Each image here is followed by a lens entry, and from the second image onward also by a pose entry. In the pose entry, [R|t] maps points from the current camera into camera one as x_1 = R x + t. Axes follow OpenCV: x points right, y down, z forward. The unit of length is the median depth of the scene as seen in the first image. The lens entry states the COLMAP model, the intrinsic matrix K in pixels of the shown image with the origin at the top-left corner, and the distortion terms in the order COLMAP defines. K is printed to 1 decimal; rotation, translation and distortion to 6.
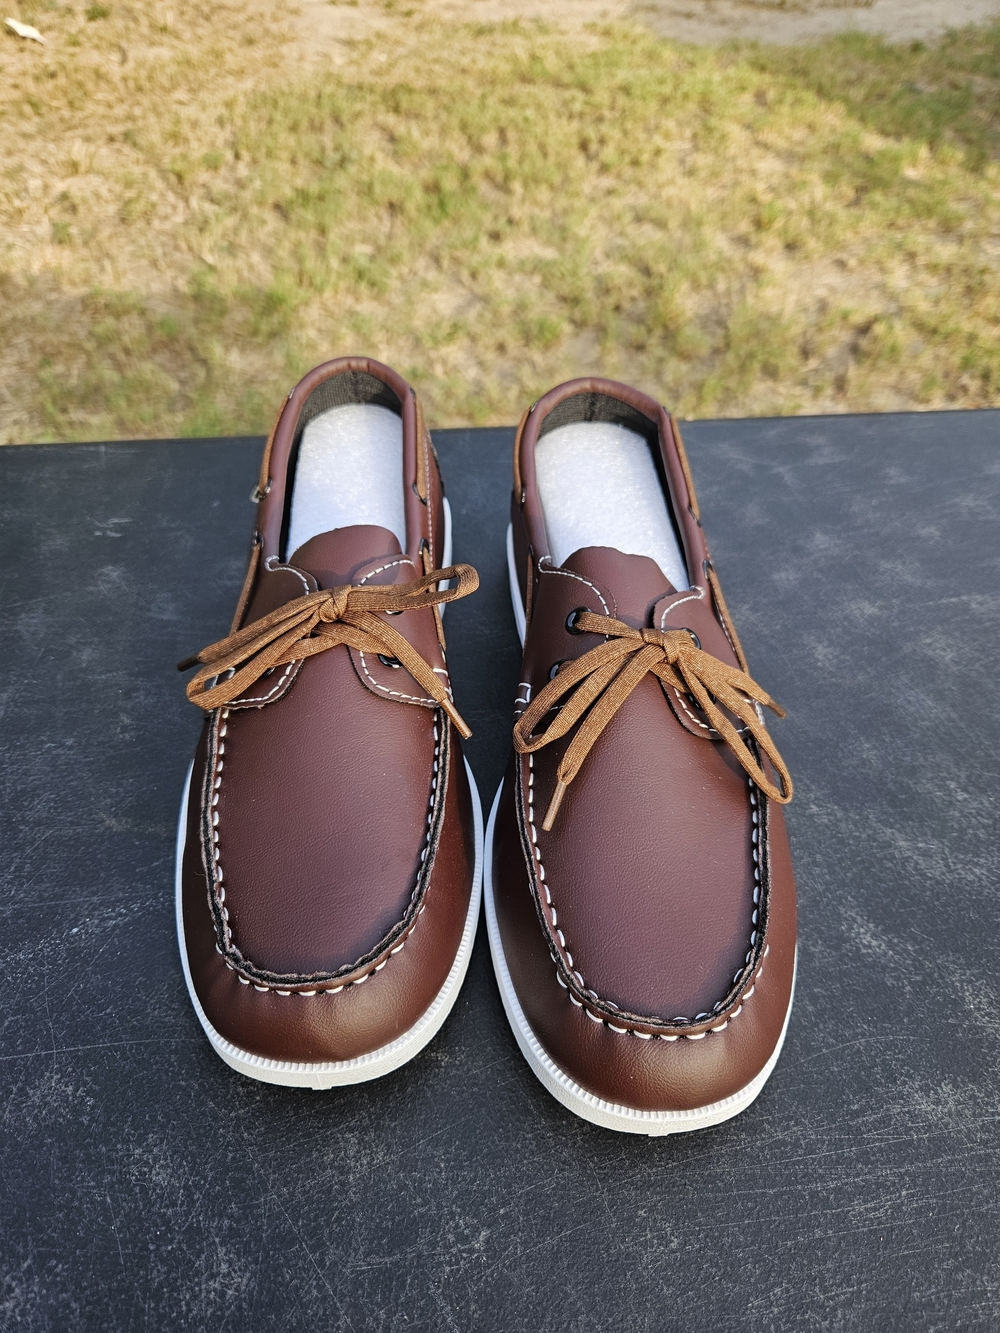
lens RADIAL K [[900.1, 0, 509.9], [0, 900.1, 660.4], [0, 0, 1]] dist [0.028410, -0.033495]
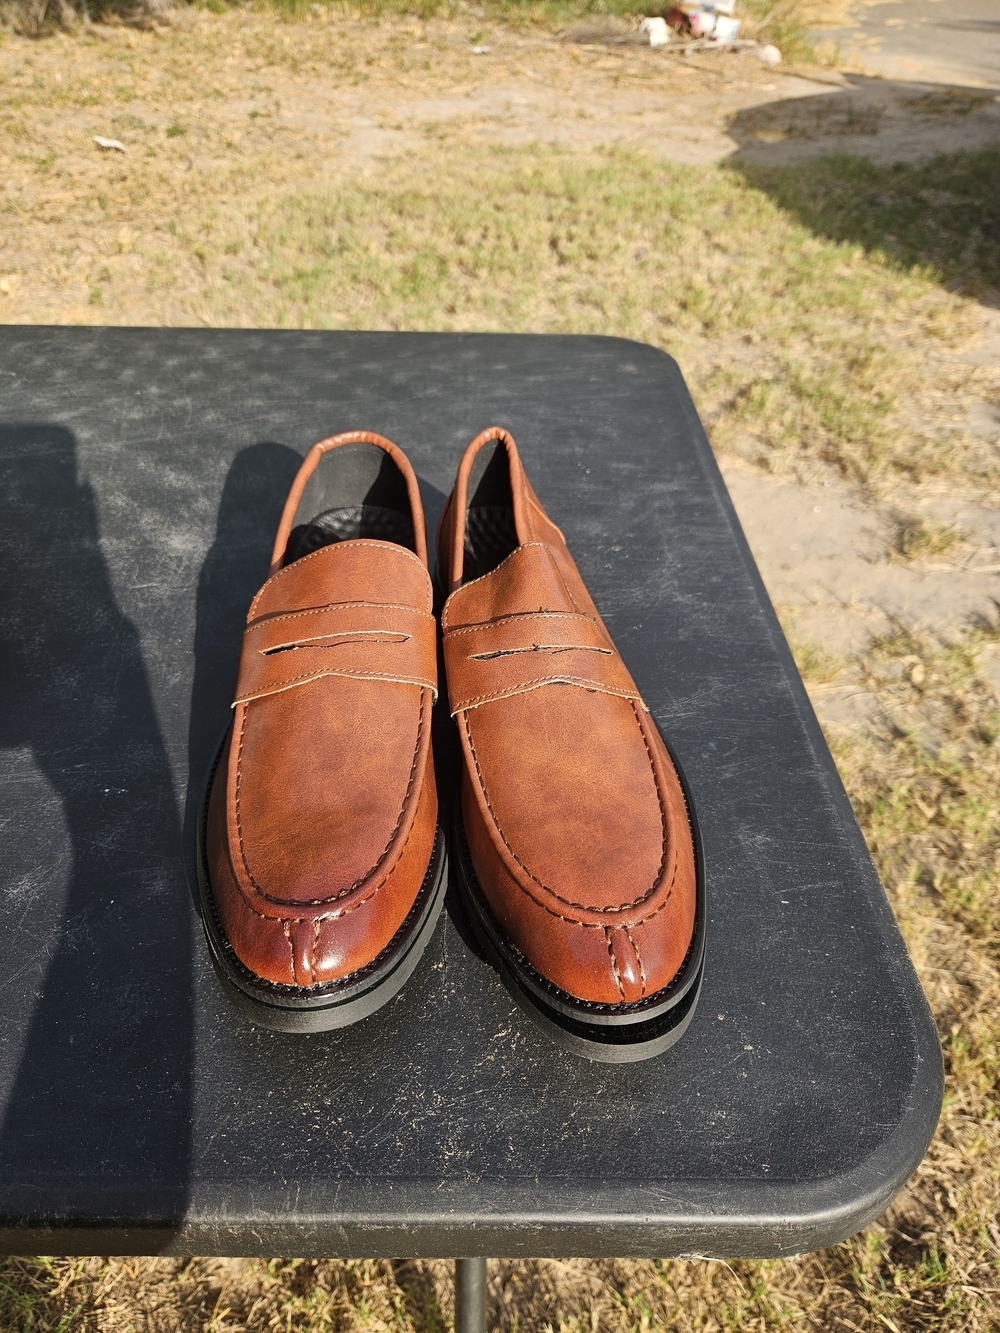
lens RADIAL K [[894.8, 0, 514.2], [0, 894.8, 672.2], [0, 0, 1]] dist [0.033612, -0.037209]
pose [[0.995700, 0.054731, -0.074739, 0.163325], [-0.061304, 0.994171, -0.088688, 0.091866], [0.069449, 0.092889, 0.993251, -0.105926]]
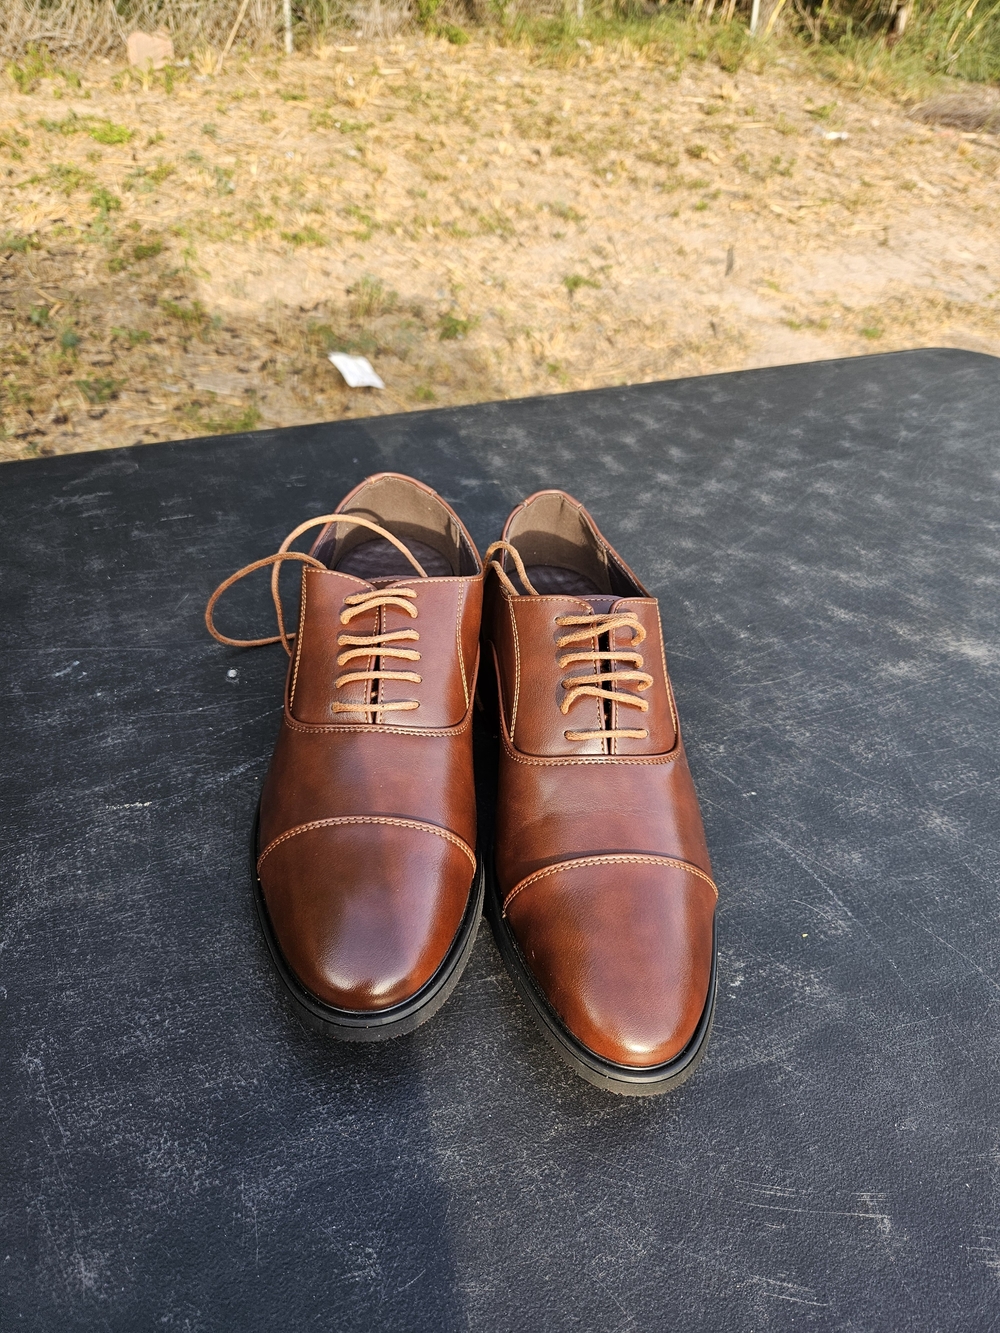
lens RADIAL K [[889.2, 0, 500.0], [0, 889.2, 666.5], [0, 0, 1]] dist [0.040774, -0.040918]
pose [[0.969744, 0.186563, -0.157452, -0.420700], [-0.199458, 0.977376, -0.070375, -0.657502], [0.140760, 0.099650, 0.985016, 0.582508]]
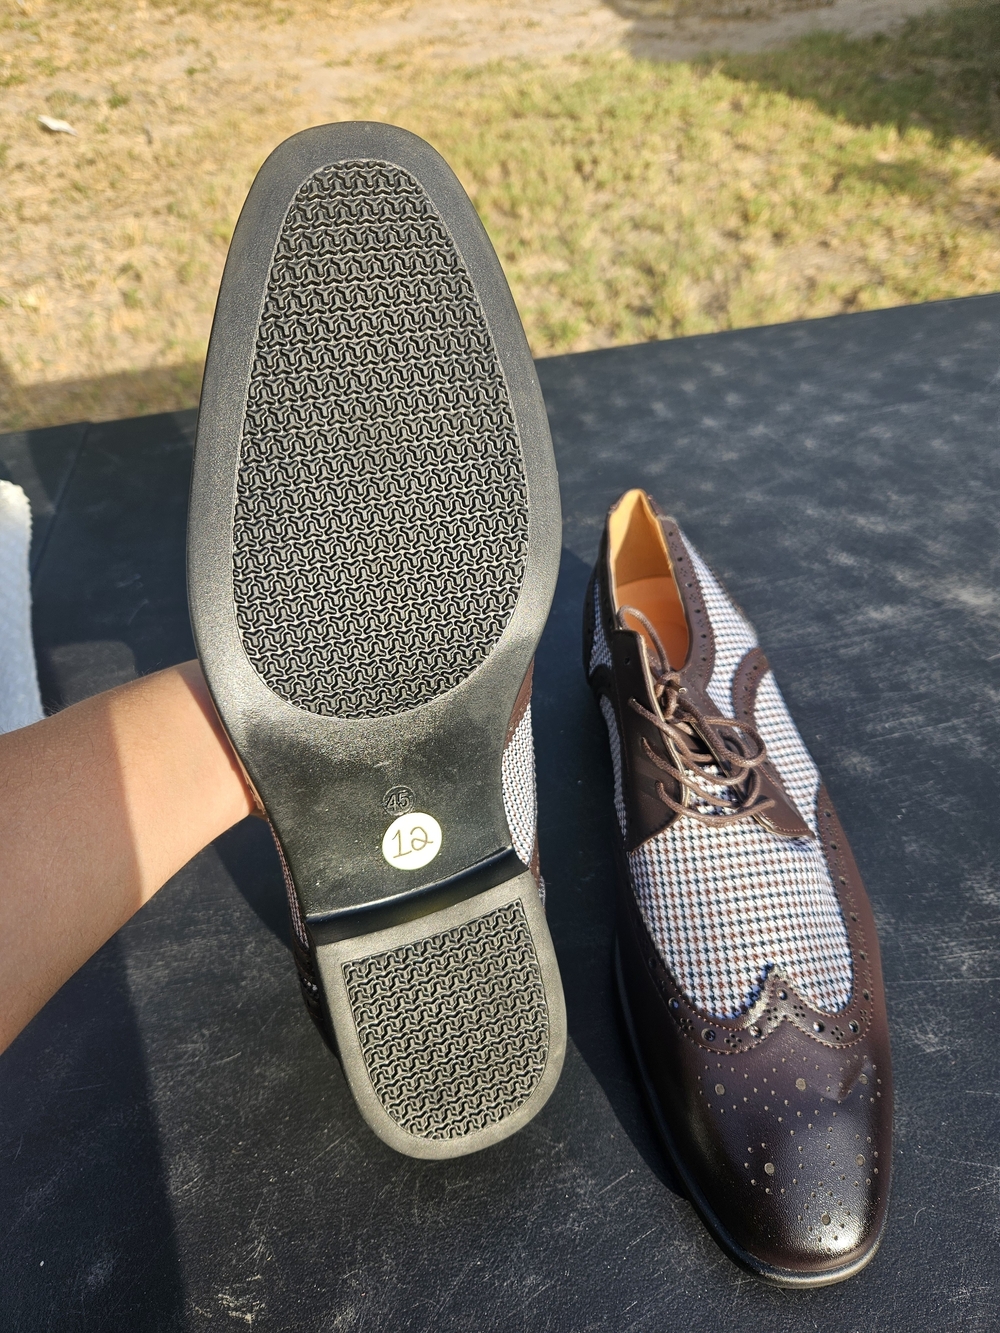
lens RADIAL K [[894.8, 0, 514.2], [0, 894.8, 672.2], [0, 0, 1]] dist [0.033612, -0.037209]
pose [[0.994281, -0.101831, -0.032176, -0.025830], [0.101332, 0.994711, -0.016798, 0.054074], [0.033716, 0.013441, 0.999341, -0.092888]]
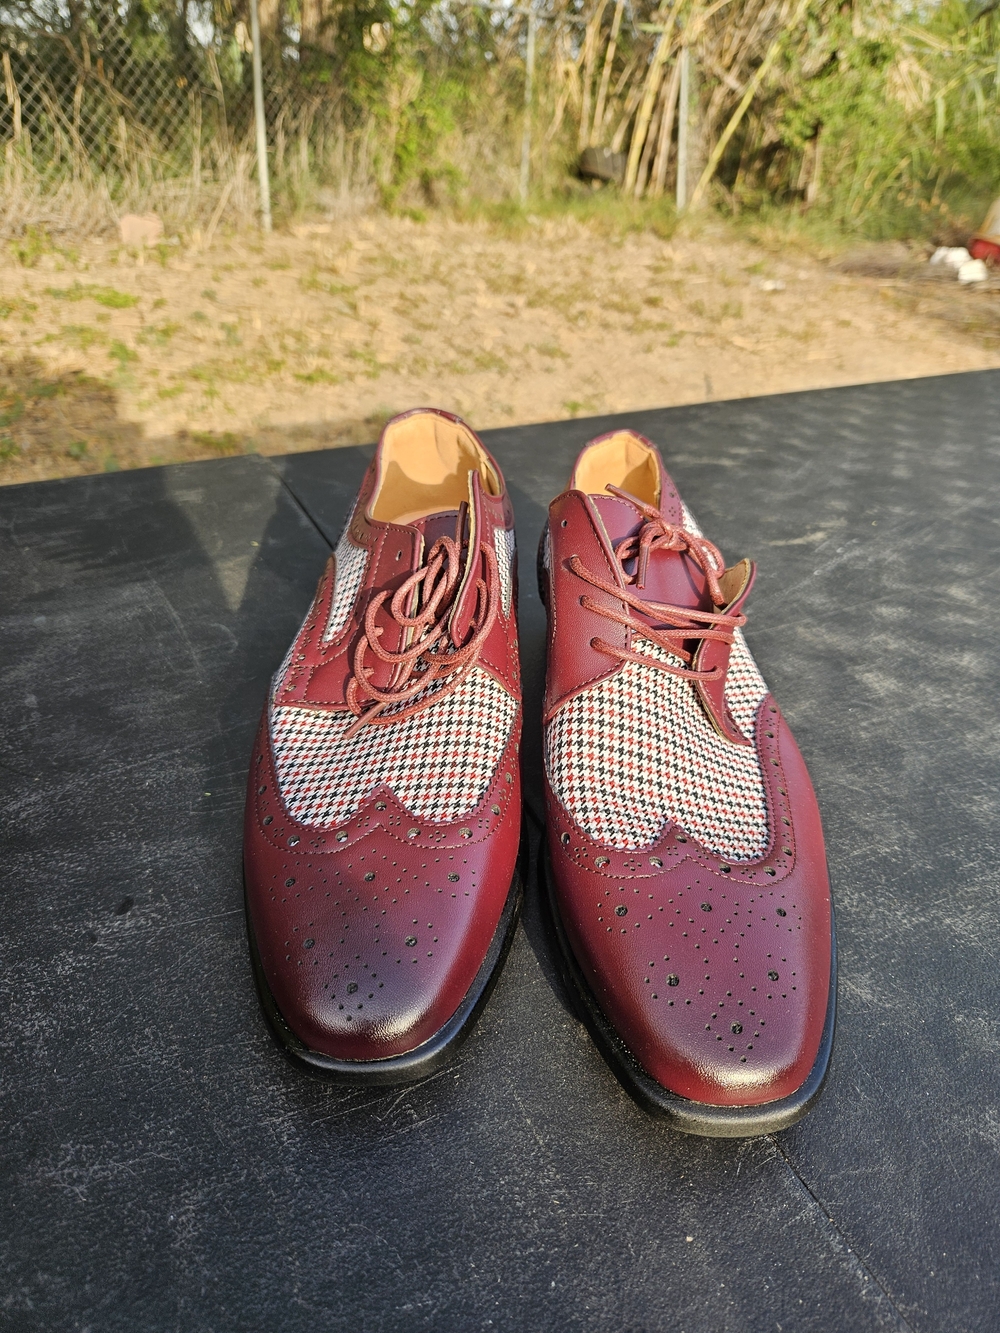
lens RADIAL K [[894.8, 0, 514.2], [0, 894.8, 672.2], [0, 0, 1]] dist [0.033612, -0.037209]
pose [[0.988269, 0.097784, -0.117315, -0.500565], [-0.123050, 0.964804, -0.232404, -0.593340], [0.090460, 0.244113, 0.965518, 0.572458]]
